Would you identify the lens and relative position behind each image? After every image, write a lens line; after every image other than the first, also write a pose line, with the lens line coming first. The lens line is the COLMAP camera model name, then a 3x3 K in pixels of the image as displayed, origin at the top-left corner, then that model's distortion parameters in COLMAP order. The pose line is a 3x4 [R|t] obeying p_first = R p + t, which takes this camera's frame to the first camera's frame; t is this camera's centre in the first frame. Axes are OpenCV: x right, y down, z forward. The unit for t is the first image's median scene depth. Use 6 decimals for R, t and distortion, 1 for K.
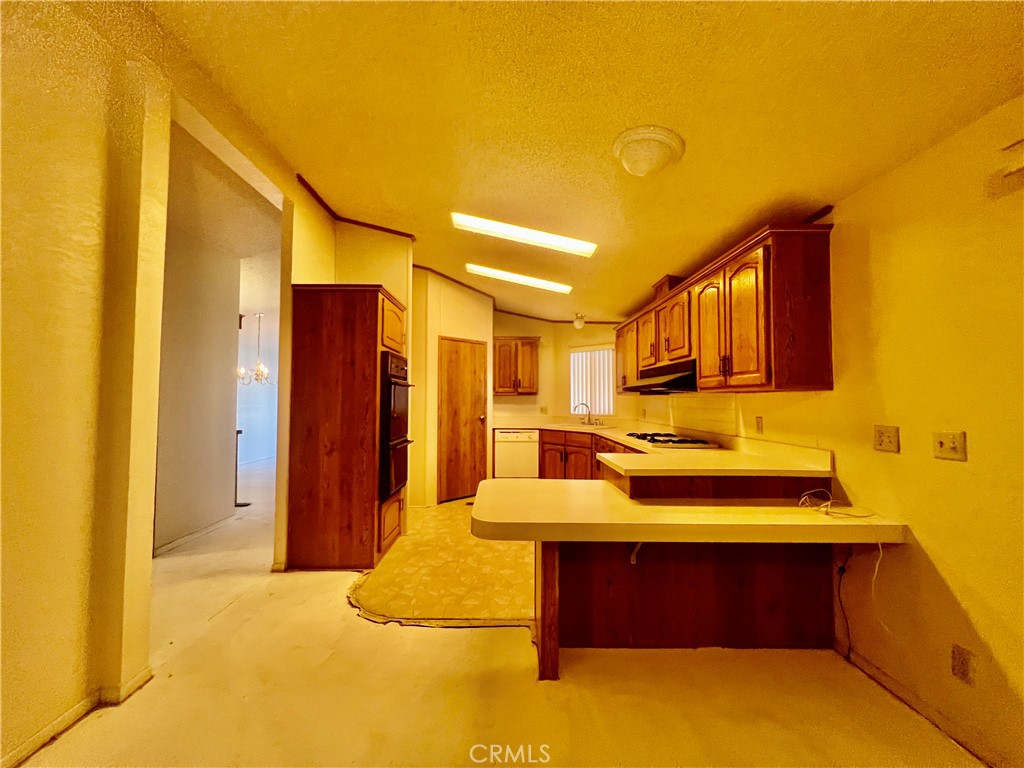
lens RADIAL K [[407.6, 0, 510.1], [0, 407.6, 382.0], [0, 0, 1]] dist [-0.002376, -0.000001]
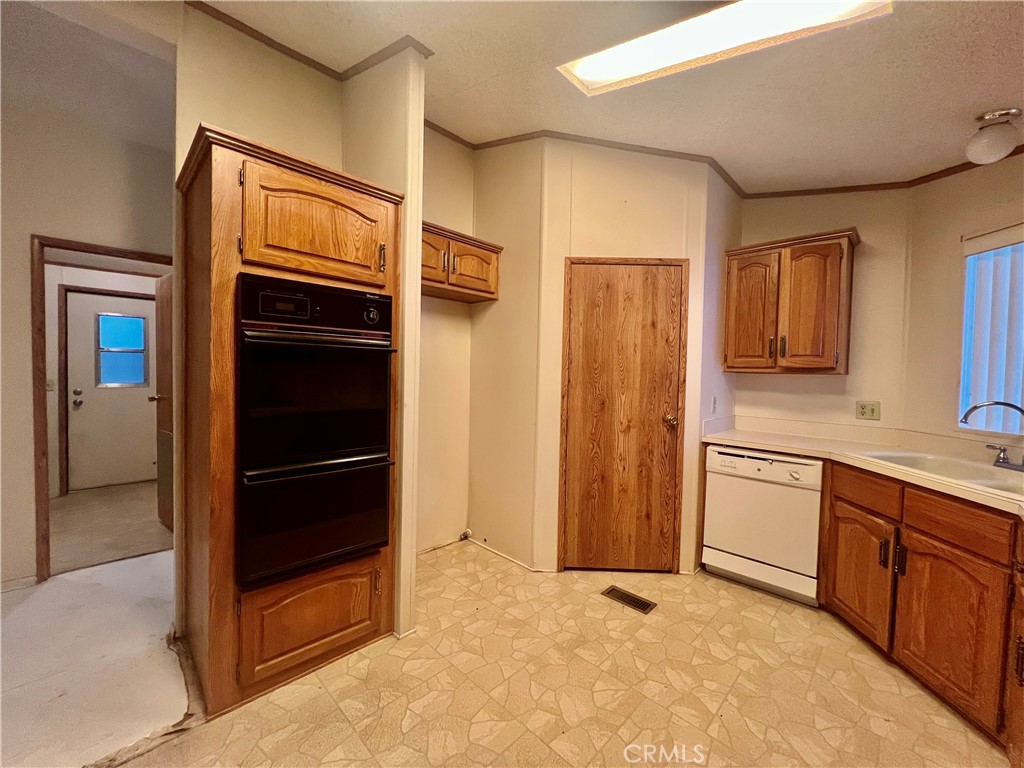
lens RADIAL K [[409.6, 0, 512.0], [0, 409.6, 384.0], [0, 0, 1]] dist [-0.001120, 0.000200]
pose [[0.698913, 0.032279, -0.714478, 0.152211], [0.011589, 0.998339, 0.056440, 0.017371], [0.715113, -0.047727, 0.697378, 0.547533]]
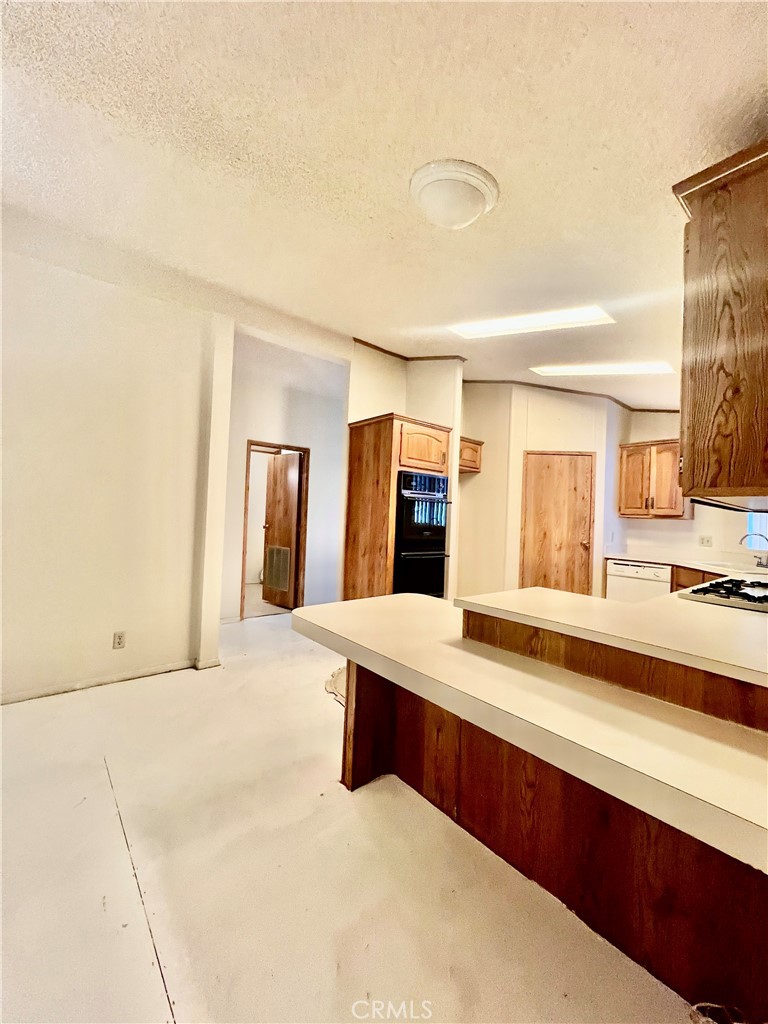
lens RADIAL K [[409.6, 0, 387.2], [0, 409.6, 509.9], [0, 0, 1]] dist [-0.001120, 0.000200]
pose [[0.641177, 0.011549, -0.767306, 0.328371], [-0.005272, 0.999929, 0.010645, 0.012632], [0.767375, -0.002780, 0.641193, 0.151816]]
